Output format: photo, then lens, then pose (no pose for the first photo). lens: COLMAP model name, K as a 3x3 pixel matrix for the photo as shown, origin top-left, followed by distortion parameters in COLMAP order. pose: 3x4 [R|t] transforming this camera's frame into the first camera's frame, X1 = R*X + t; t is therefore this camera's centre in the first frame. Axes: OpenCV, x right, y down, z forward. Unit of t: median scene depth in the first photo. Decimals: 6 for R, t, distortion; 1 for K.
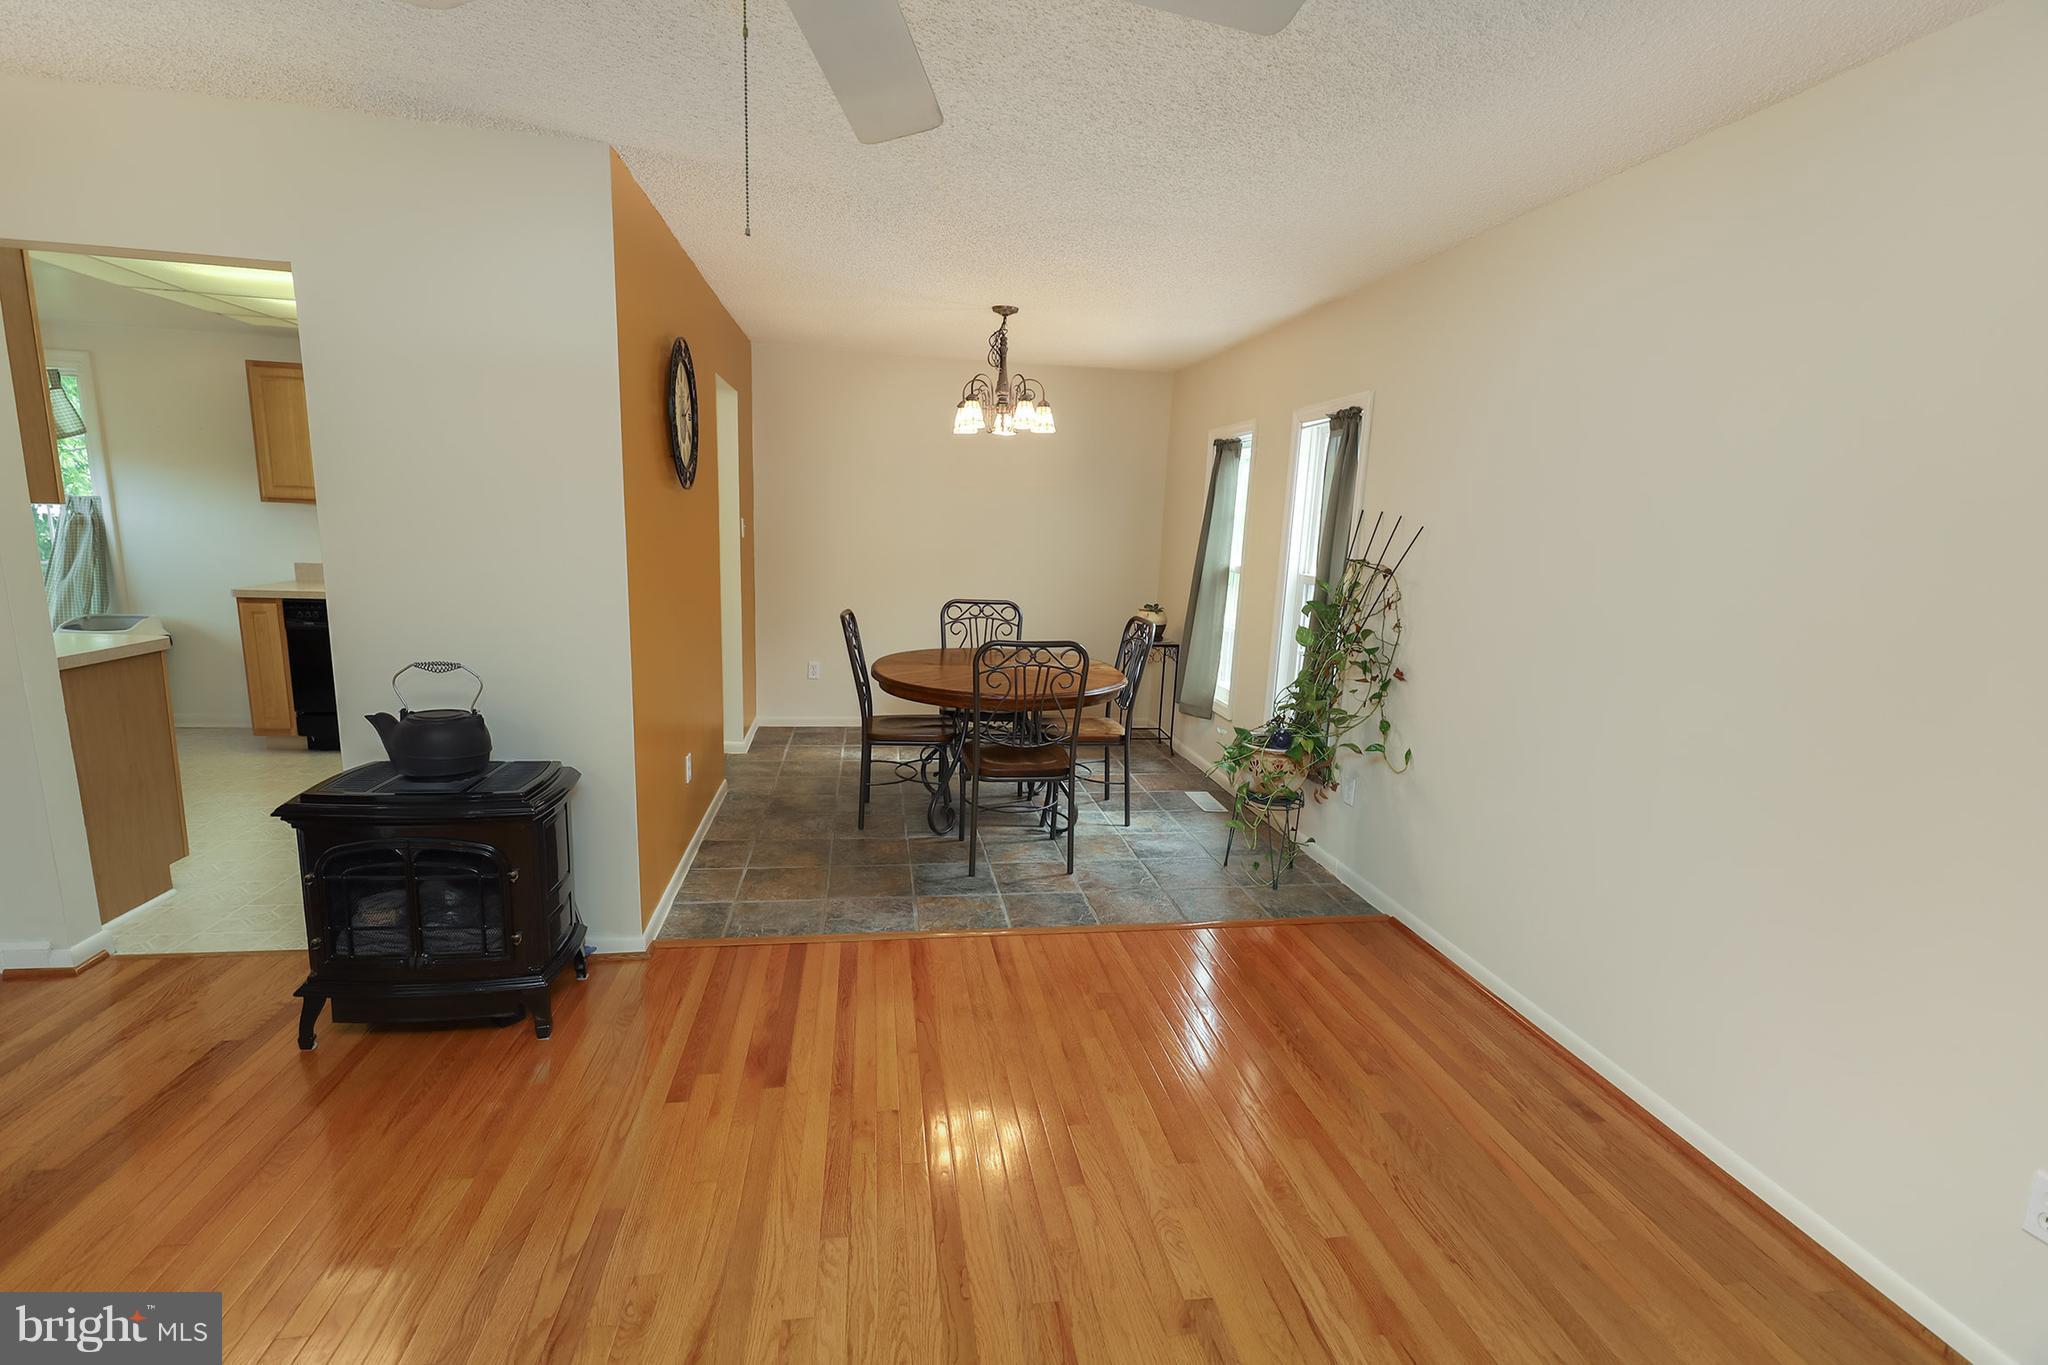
lens RADIAL K [[922.4, 0, 1007.5], [0, 922.4, 694.7], [0, 0, 1]] dist [0.001117, 0.000432]
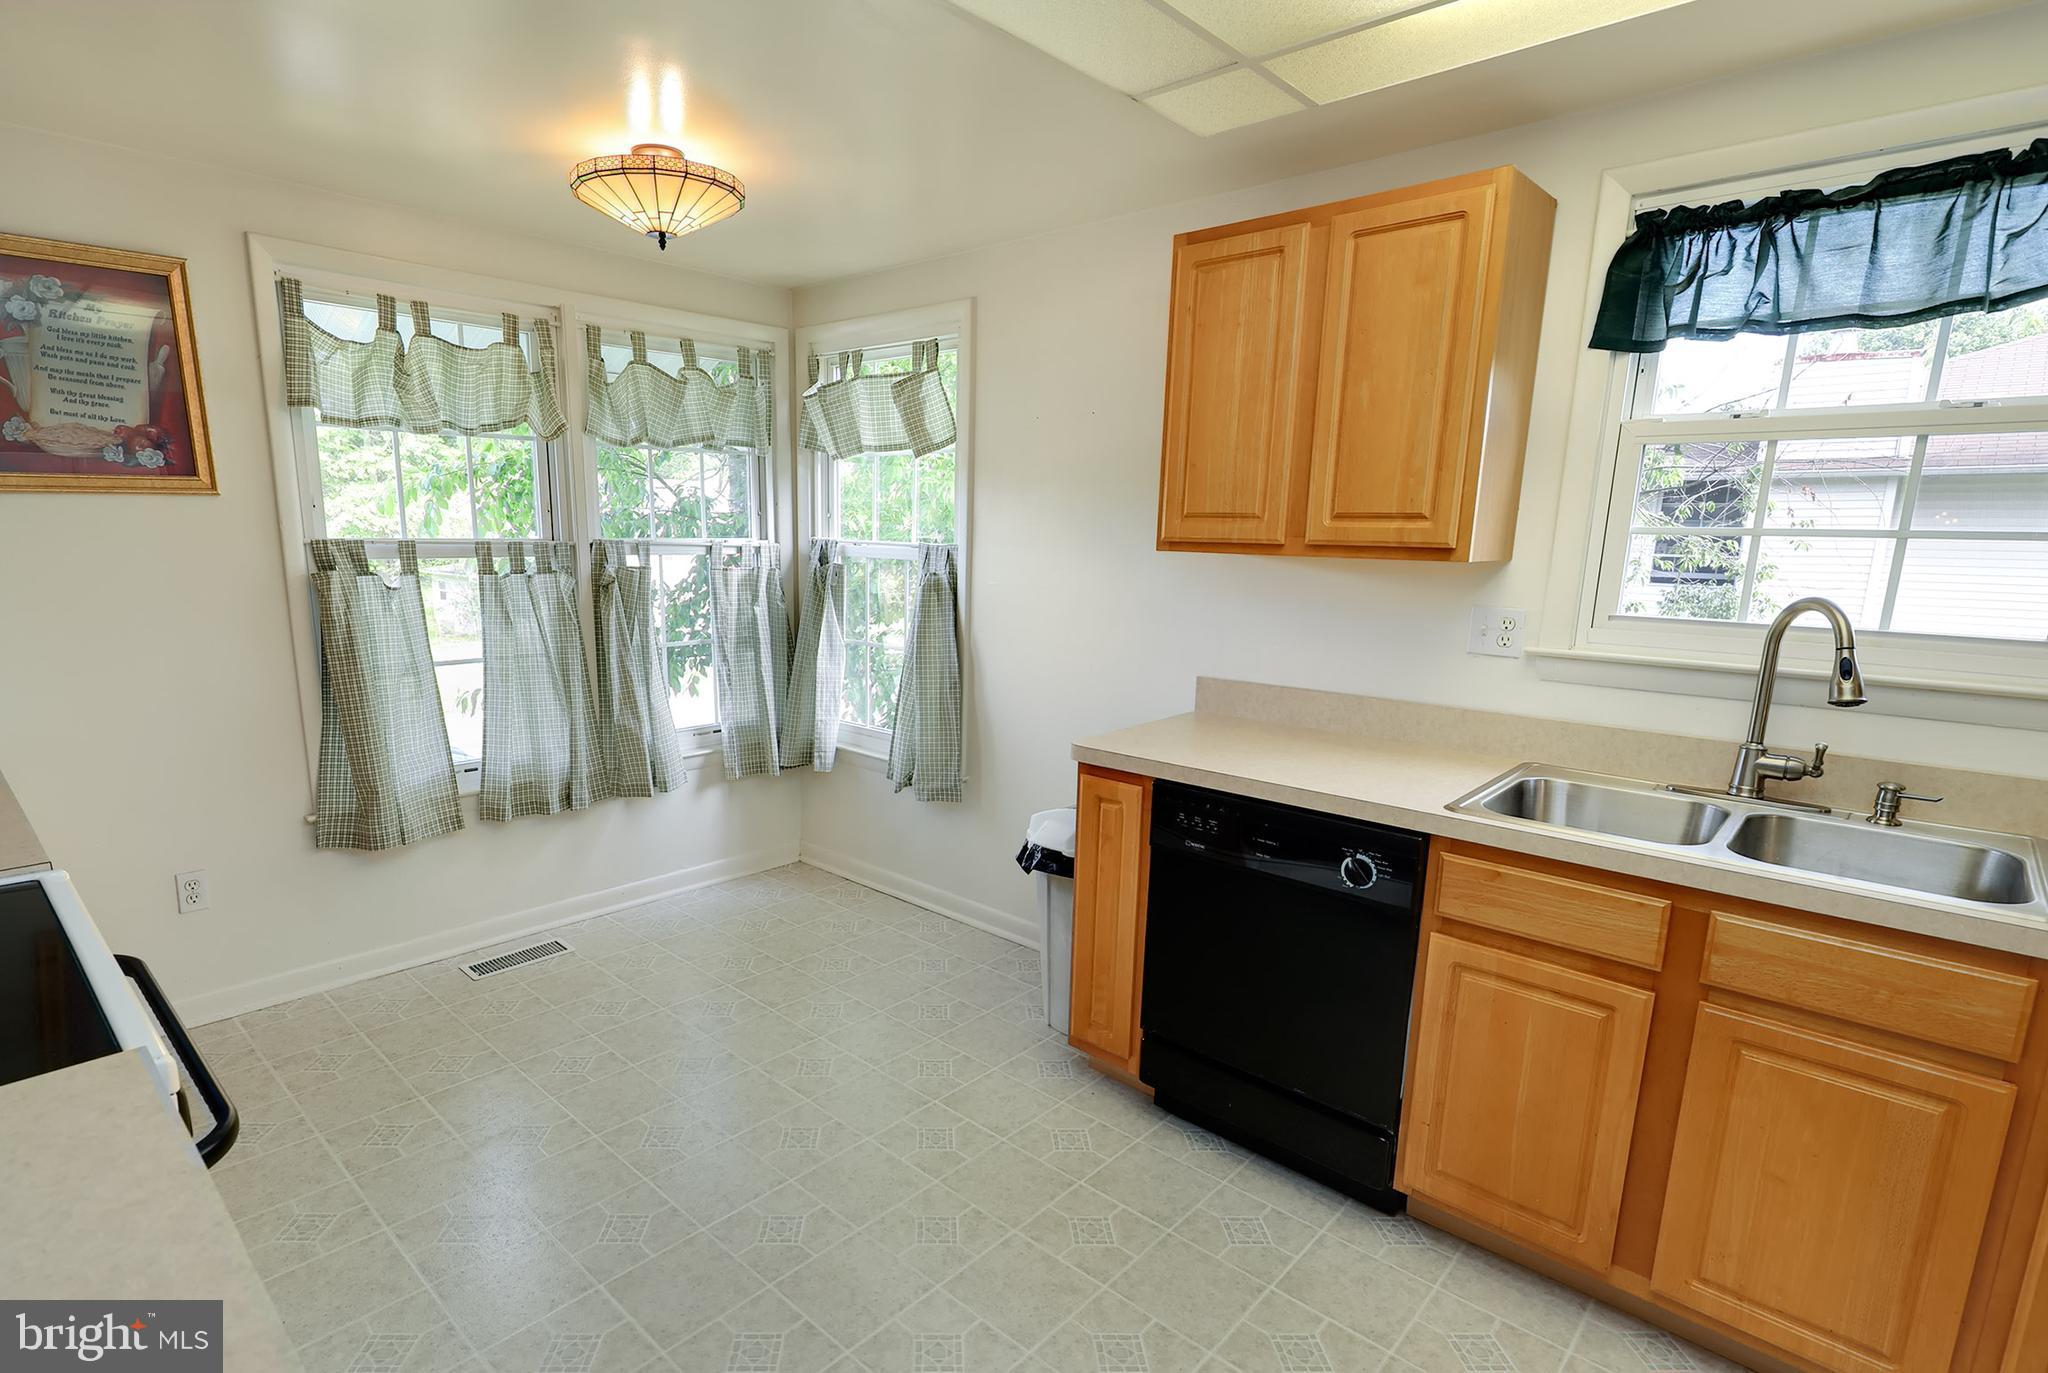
lens RADIAL K [[1017.4, 0, 958.6], [0, 1017.4, 737.2], [0, 0, 1]] dist [0.005371, -0.000567]
pose [[0.612386, 0.131134, -0.779607, -2.808818], [-0.140754, 0.988476, 0.055704, -0.802124], [0.777928, 0.075620, 0.623787, 3.739937]]
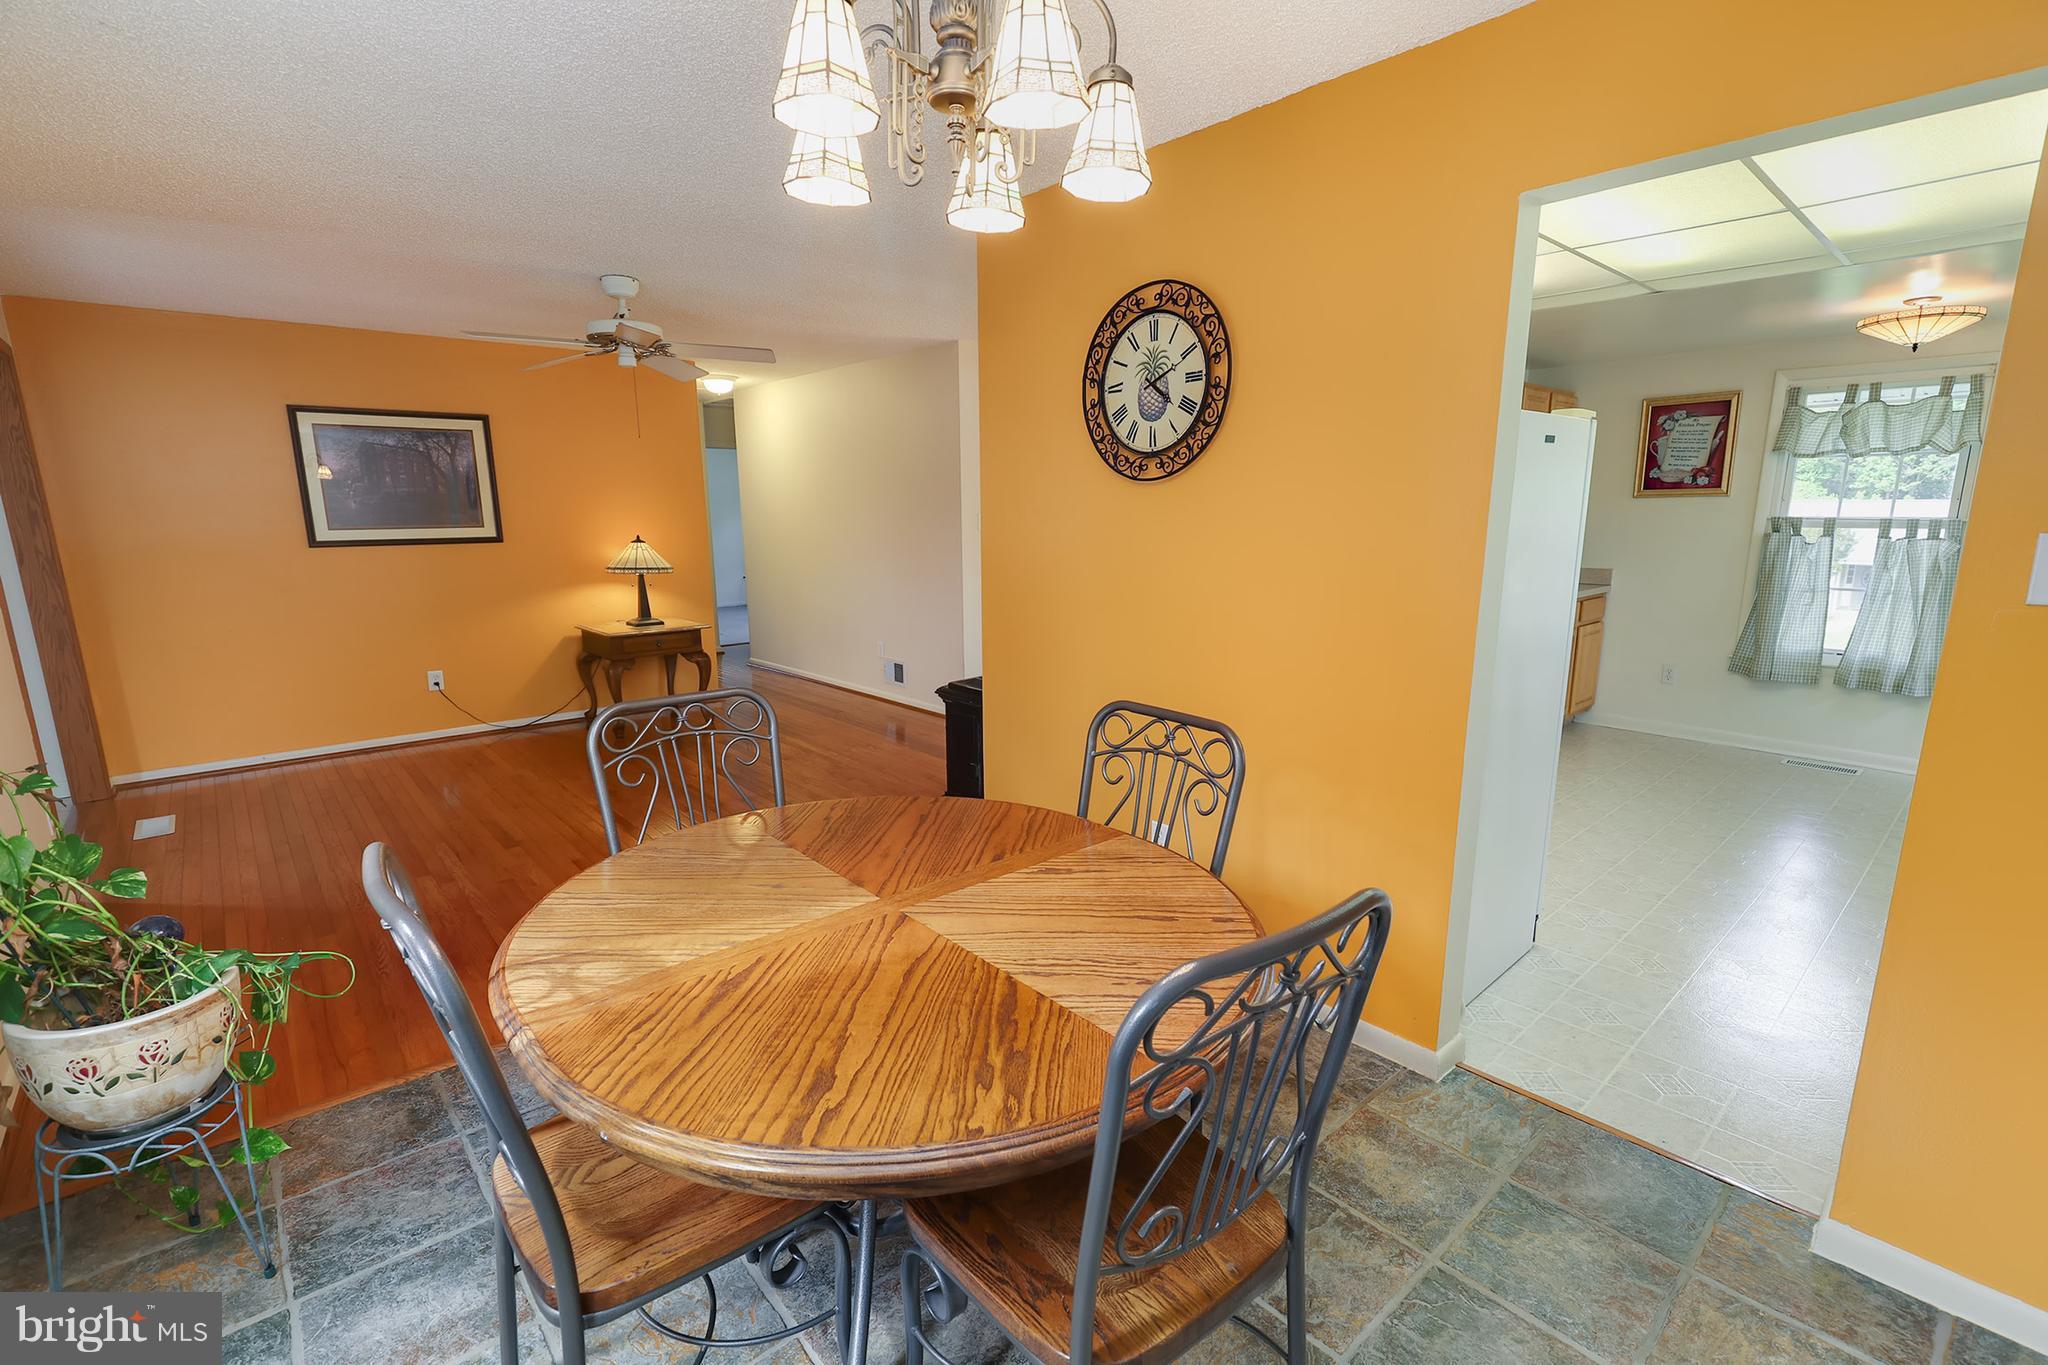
lens RADIAL K [[922.4, 0, 1028.5], [0, 922.4, 688.2], [0, 0, 1]] dist [0.001117, 0.000432]
pose [[-0.839048, 0.081481, -0.537921, -0.731926], [-0.125157, 0.933297, 0.336590, -1.129810], [0.529466, 0.349740, -0.772883, 5.502151]]
